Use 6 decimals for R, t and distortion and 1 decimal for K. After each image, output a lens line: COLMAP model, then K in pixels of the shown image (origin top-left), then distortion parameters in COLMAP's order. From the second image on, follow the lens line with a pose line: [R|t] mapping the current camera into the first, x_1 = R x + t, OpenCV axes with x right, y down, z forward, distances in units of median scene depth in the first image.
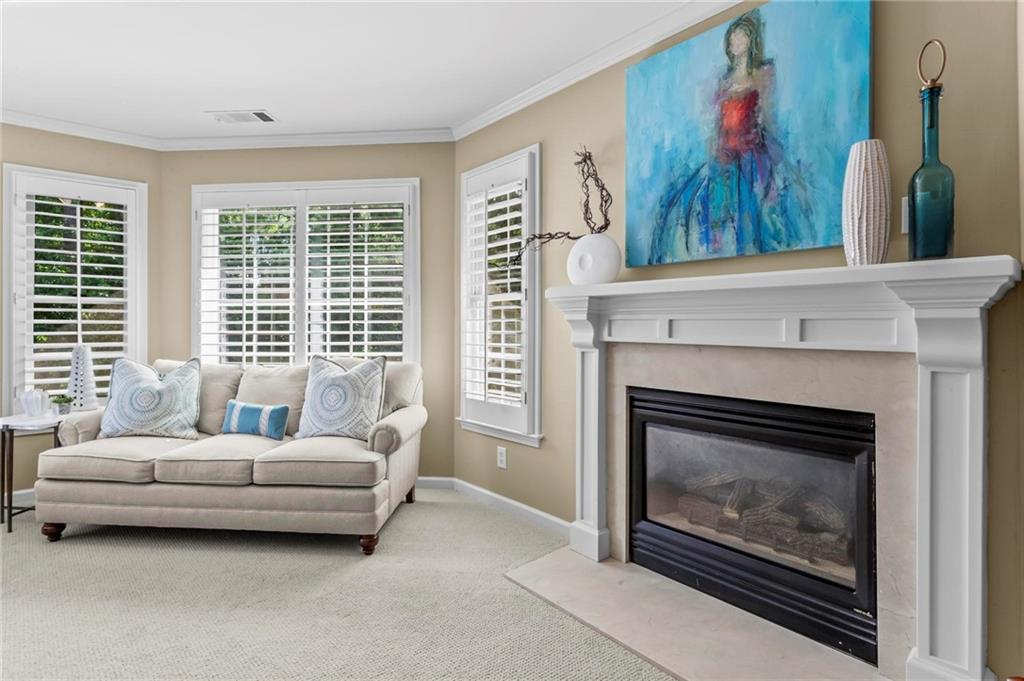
lens RADIAL K [[496.2, 0, 506.1], [0, 496.2, 324.7], [0, 0, 1]] dist [0.001410, -0.000085]
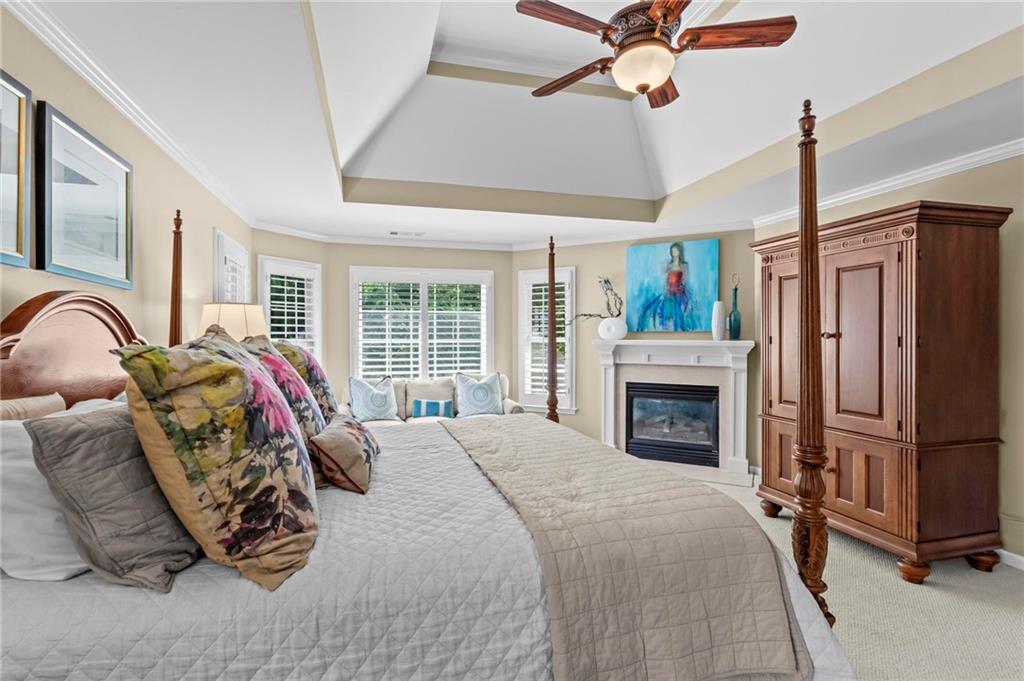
lens RADIAL K [[495.5, 0, 515.8], [0, 495.5, 341.5], [0, 0, 1]] dist [-0.001617, -0.000176]
pose [[0.931223, -0.002756, 0.364439, -1.054205], [-0.001155, 0.999944, 0.010512, -0.088769], [-0.364447, -0.010210, 0.931168, -0.952802]]
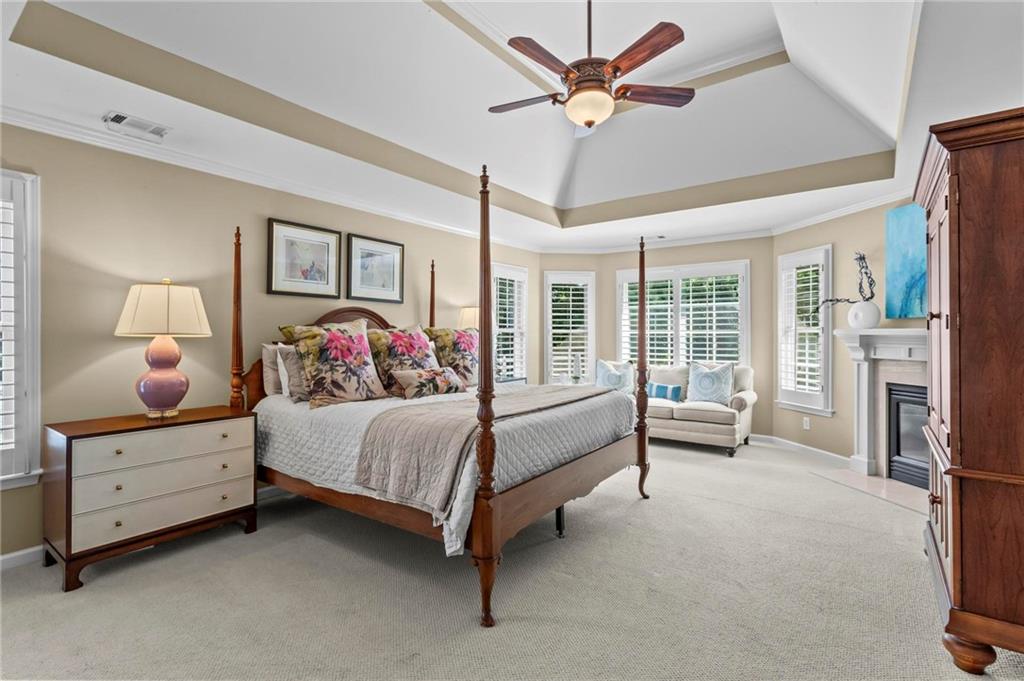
lens RADIAL K [[496.8, 0, 496.8], [0, 496.8, 333.6], [0, 0, 1]] dist [0.001318, 0.000446]
pose [[0.847365, 0.000506, -0.531011, -0.003671], [0.000150, 0.999999, 0.001192, -0.059281], [0.531011, -0.001090, 0.847364, -1.296739]]
